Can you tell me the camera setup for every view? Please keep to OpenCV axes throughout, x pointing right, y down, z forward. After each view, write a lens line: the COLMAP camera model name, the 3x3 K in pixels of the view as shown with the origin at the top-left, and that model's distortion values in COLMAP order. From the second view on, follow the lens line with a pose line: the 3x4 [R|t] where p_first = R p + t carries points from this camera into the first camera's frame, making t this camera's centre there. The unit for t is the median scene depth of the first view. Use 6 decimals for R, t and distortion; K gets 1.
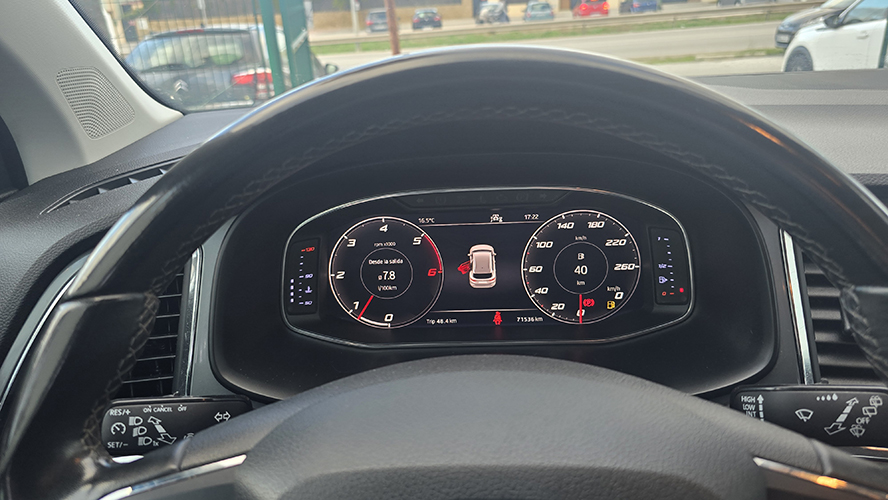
lens RADIAL K [[597.1, 0, 447.5], [0, 597.1, 237.2], [0, 0, 1]] dist [-0.005159, -0.007455]
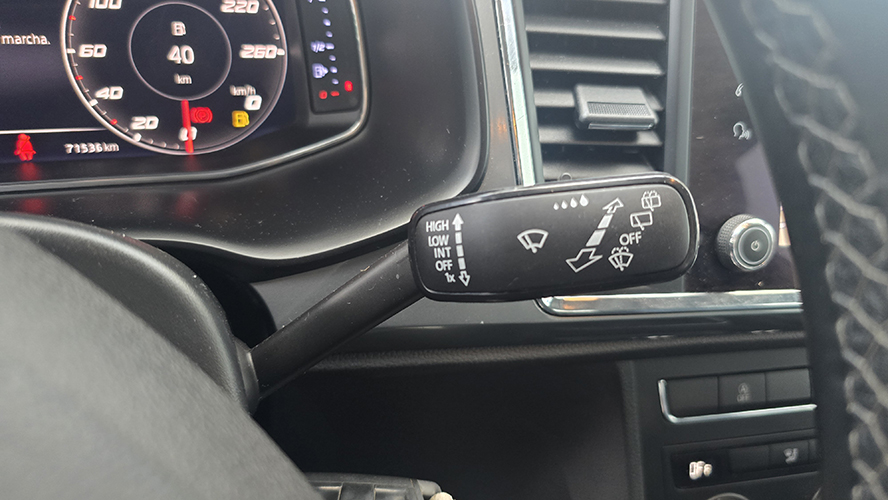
lens RADIAL K [[612.4, 0, 443.8], [0, 612.4, 230.4], [0, 0, 1]] dist [0.002652, -0.048202]
pose [[0.904695, -0.070160, 0.420244, 0.196391], [0.004610, 0.987903, 0.155006, 0.132279], [-0.426035, -0.138295, 0.894074, 0.357345]]
